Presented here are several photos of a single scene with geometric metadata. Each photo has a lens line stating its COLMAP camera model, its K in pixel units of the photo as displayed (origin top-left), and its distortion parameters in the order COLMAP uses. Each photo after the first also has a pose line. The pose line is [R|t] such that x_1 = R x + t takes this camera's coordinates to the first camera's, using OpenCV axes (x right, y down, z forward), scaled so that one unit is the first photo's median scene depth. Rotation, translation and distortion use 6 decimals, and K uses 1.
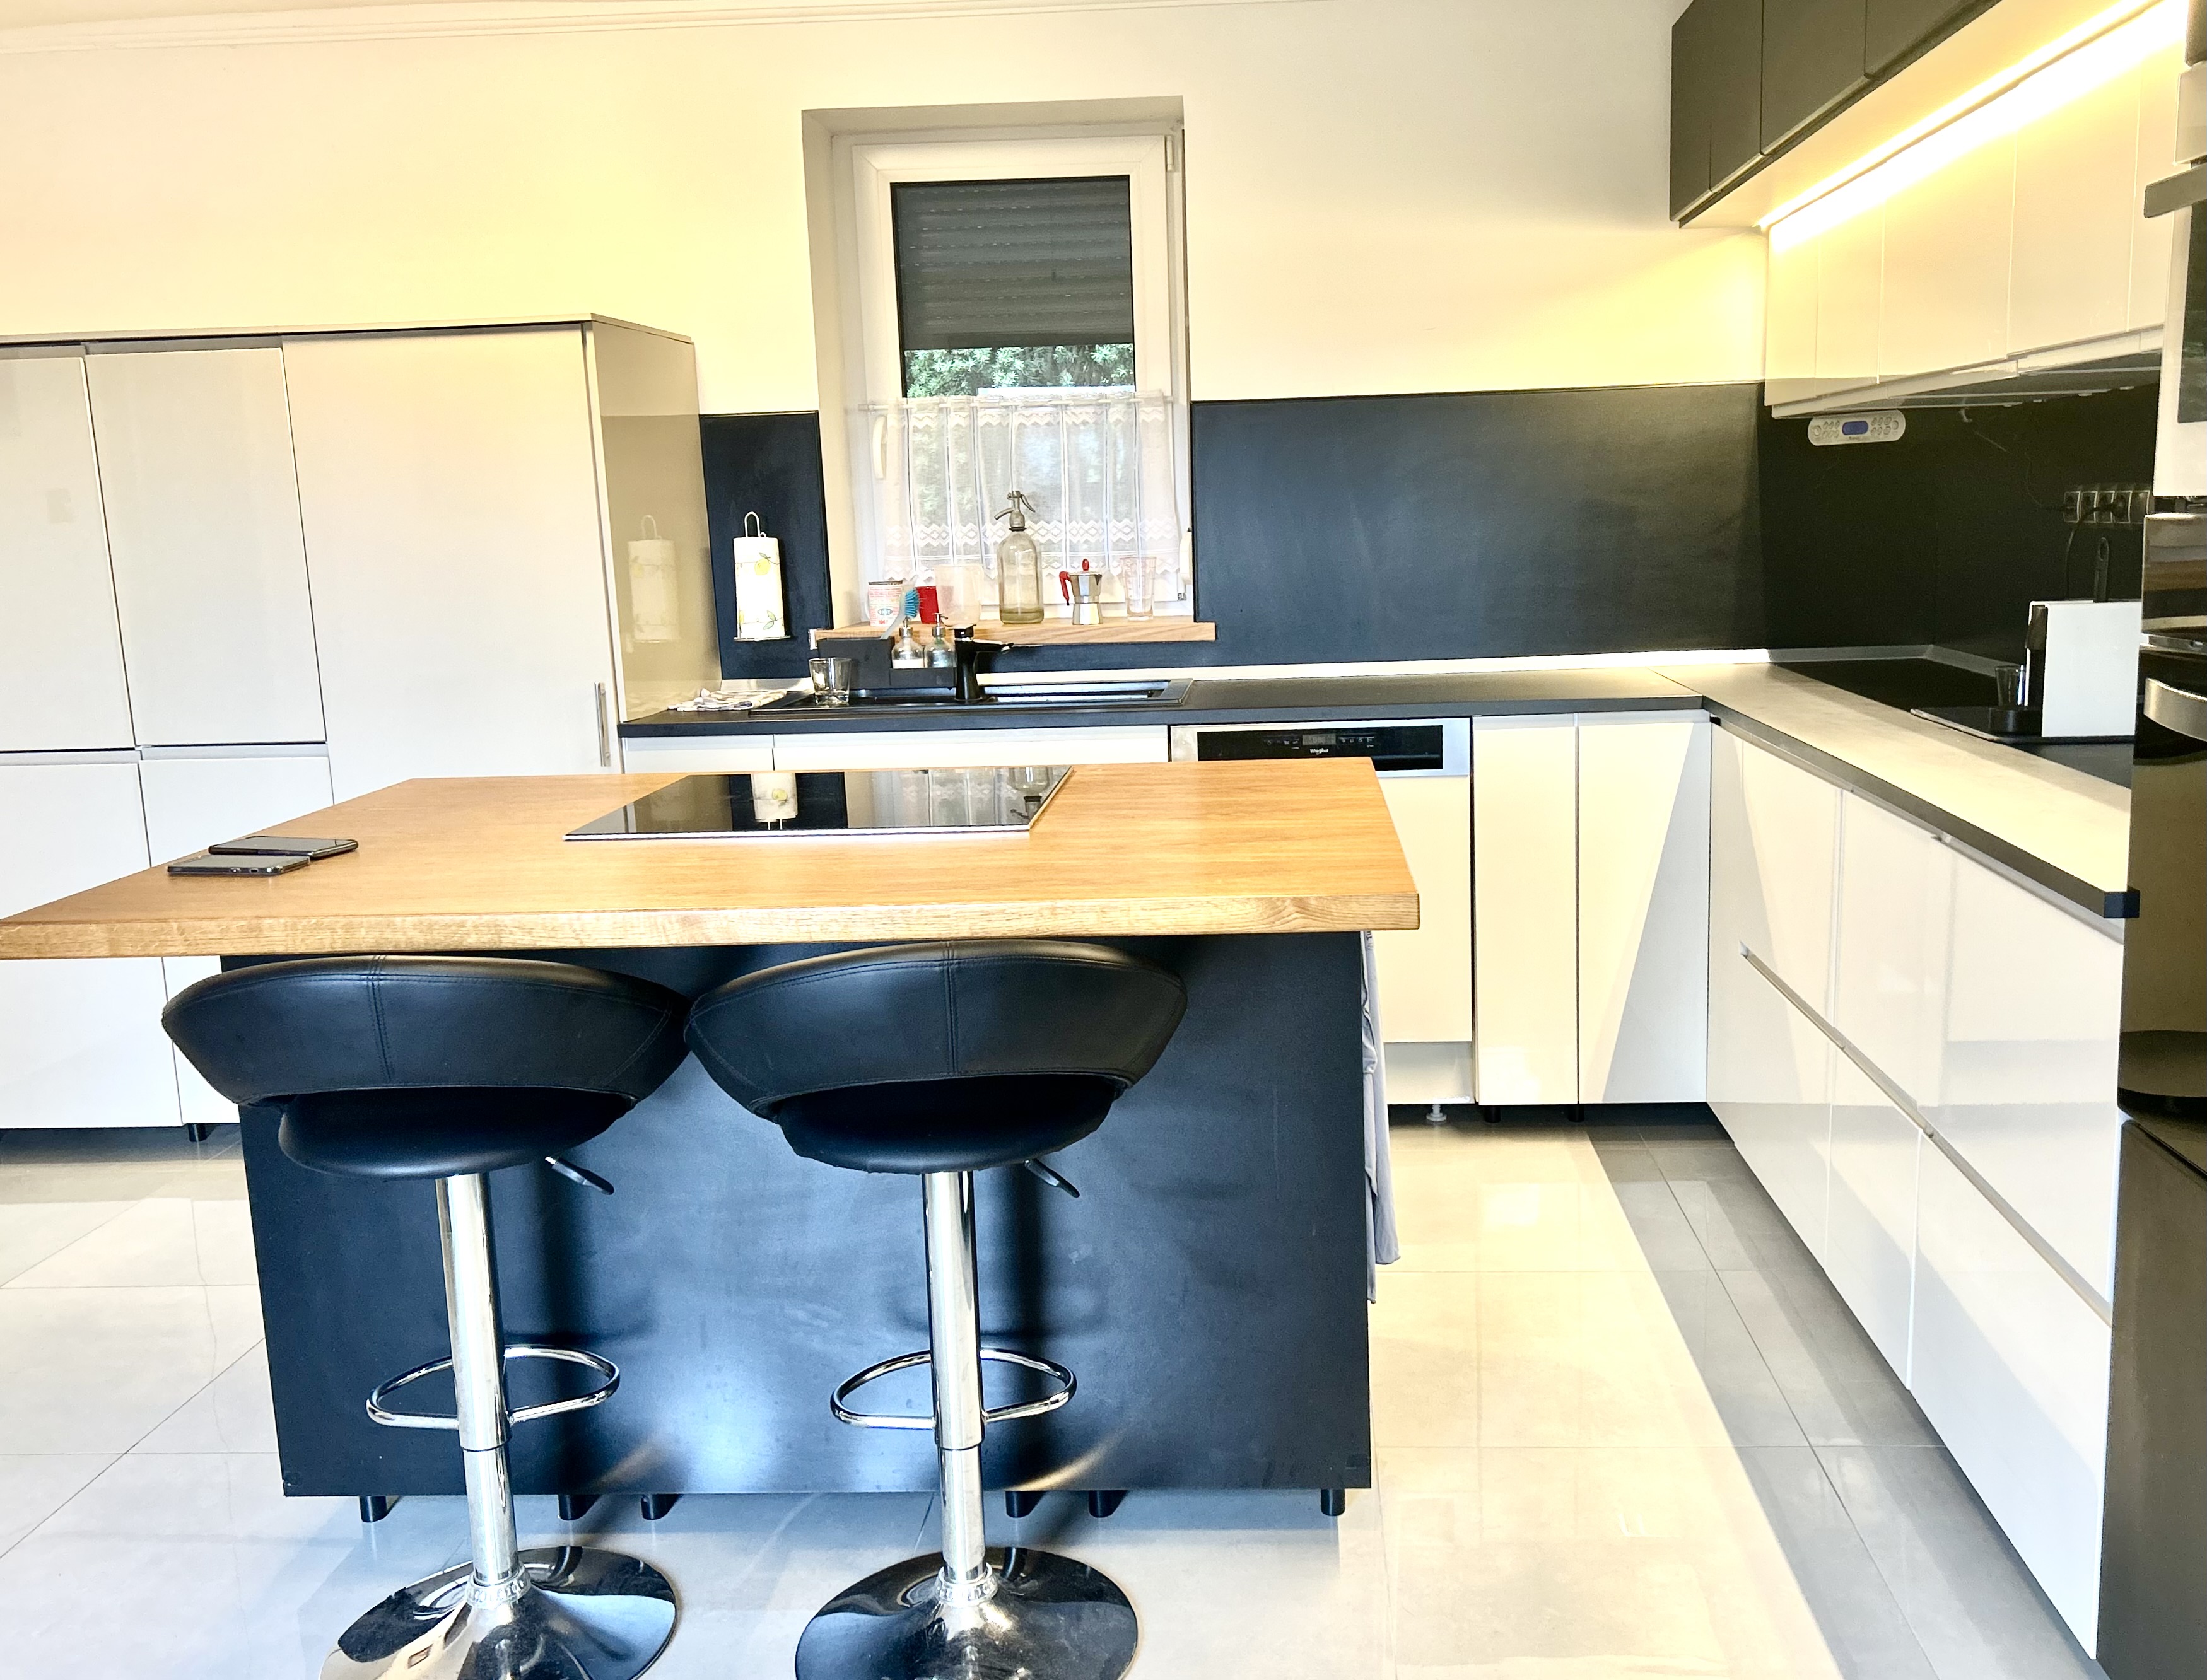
lens RADIAL K [[1904.6, 0, 1103.5], [0, 1904.6, 840.0], [0, 0, 1]] dist [0.089204, -0.000704]
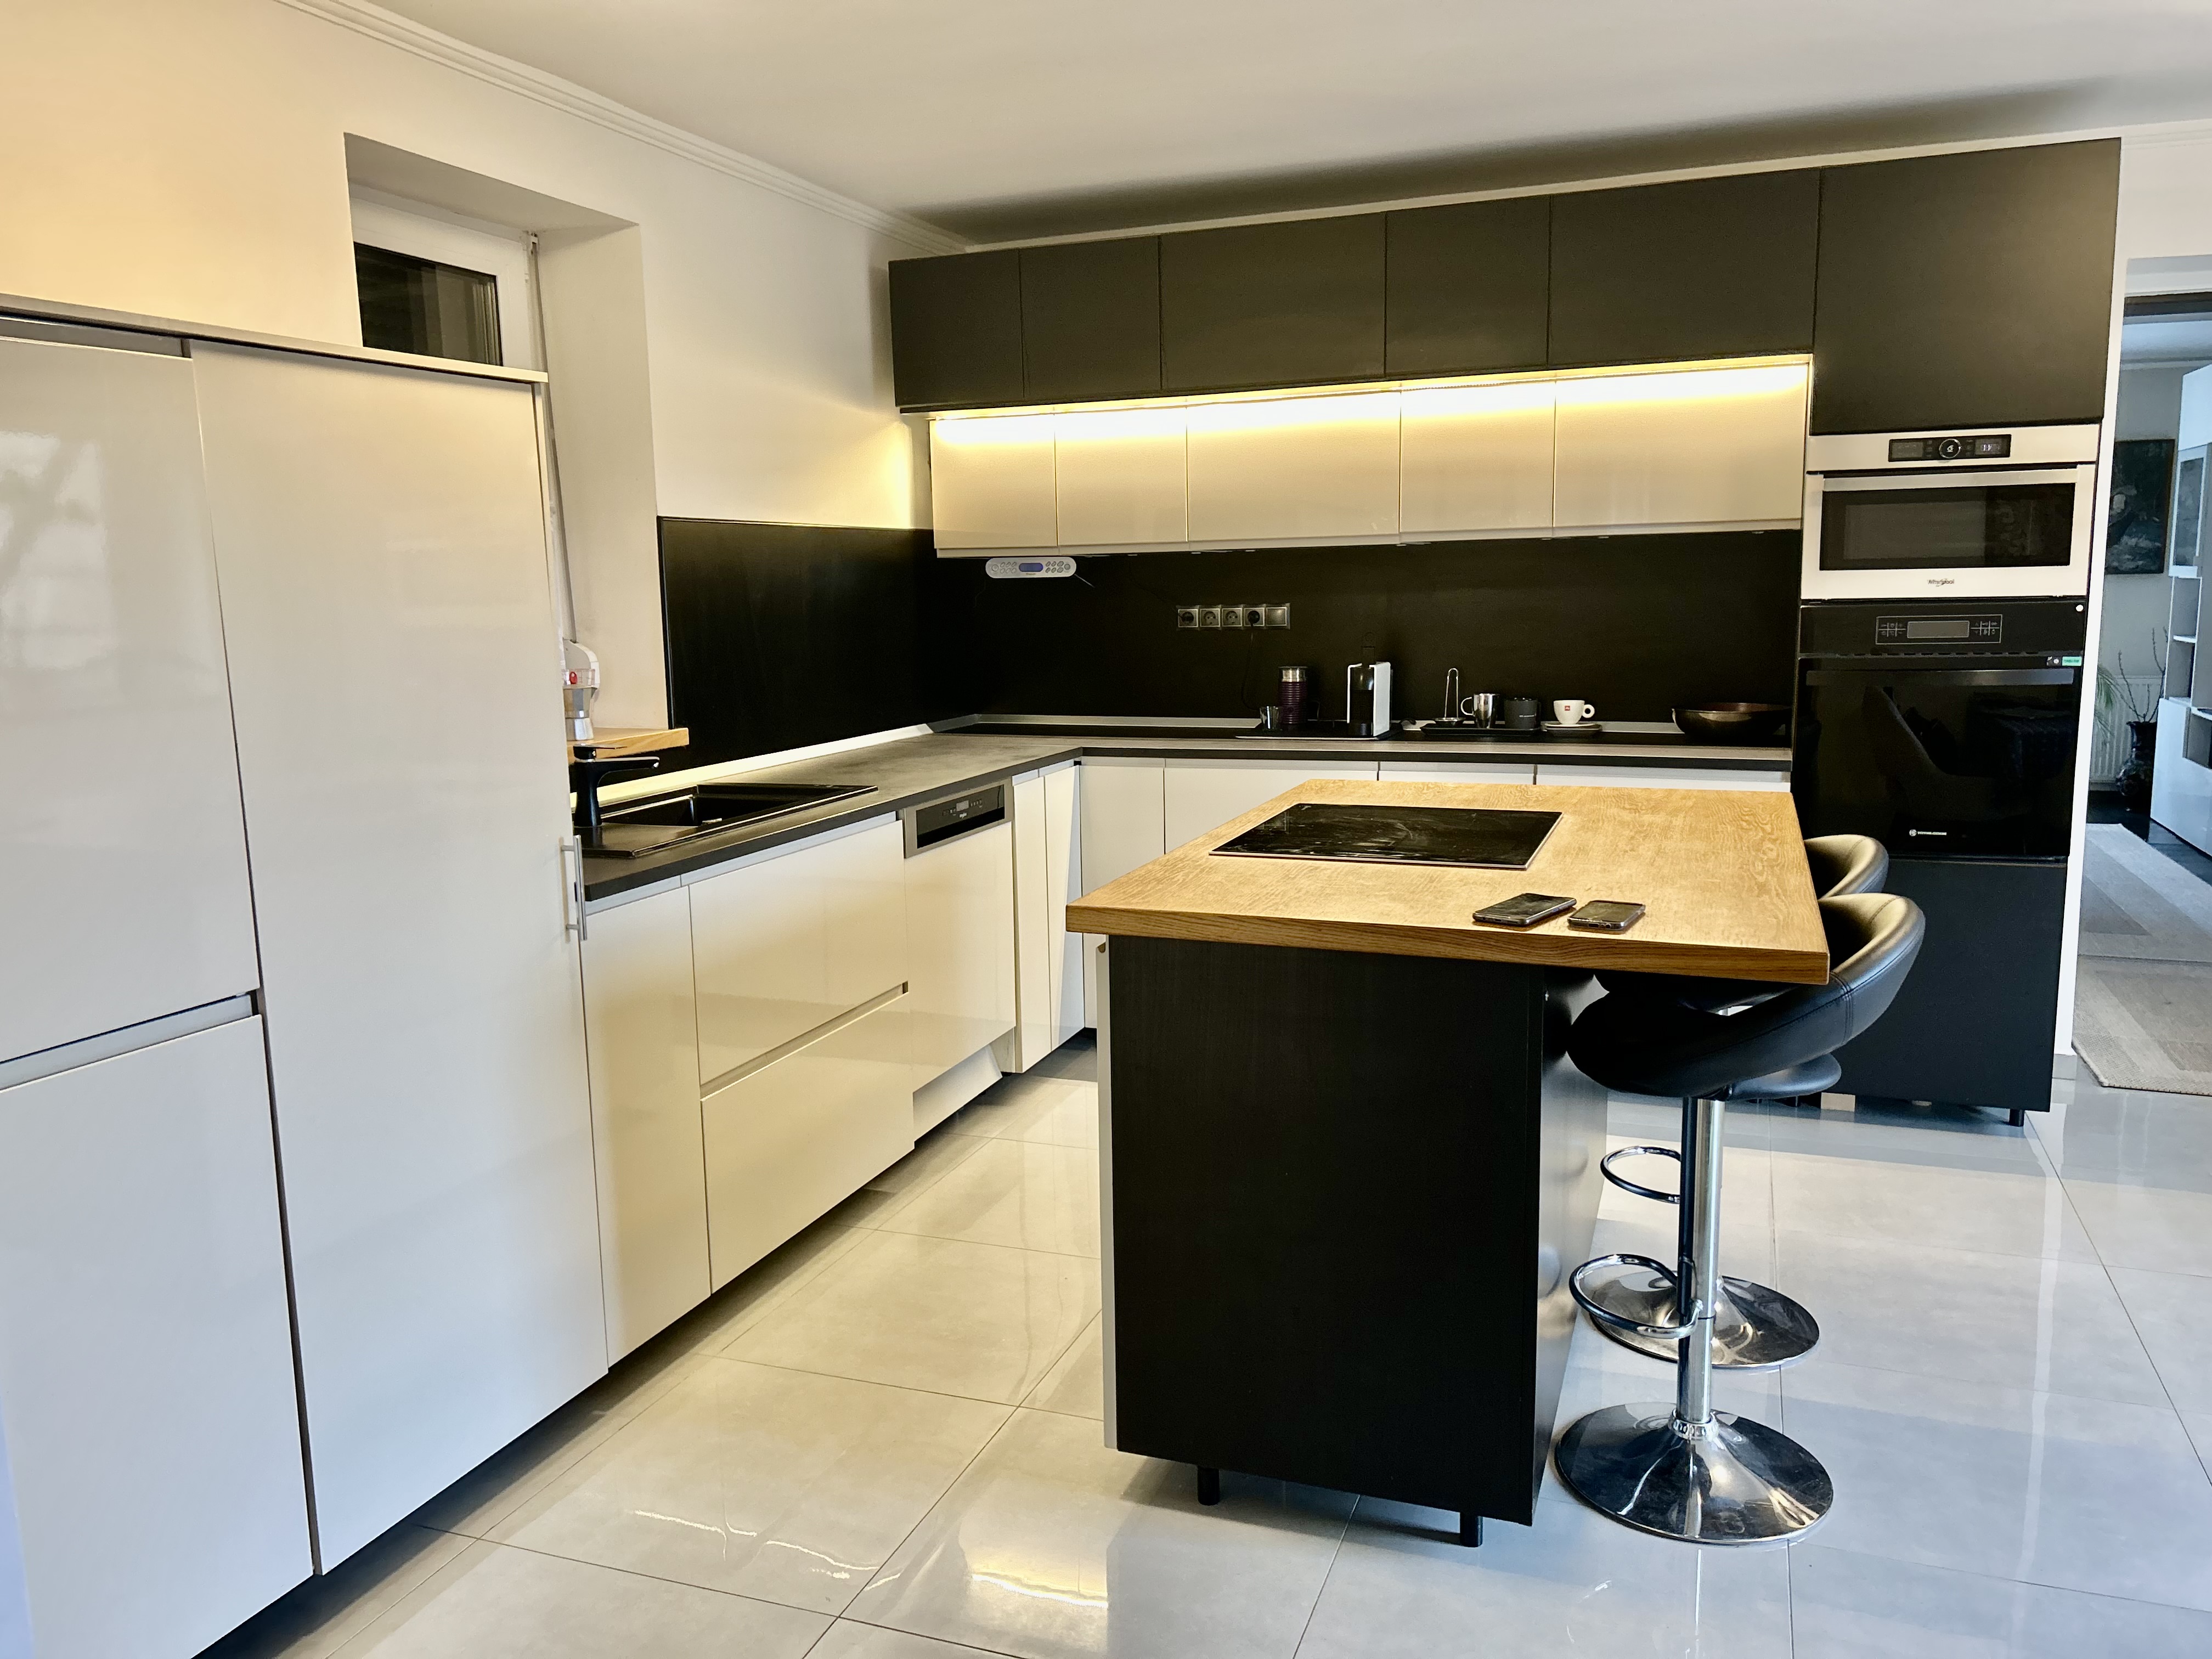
lens RADIAL K [[1695.2, 0, 1106.0], [0, 1695.2, 829.5], [0, 0, 1]] dist [0.090821, 0.000197]
pose [[0.257868, -0.120175, 0.958677, -0.876039], [0.179801, 0.980871, 0.074594, -0.097668], [-0.949303, 0.153136, 0.274542, 0.596177]]
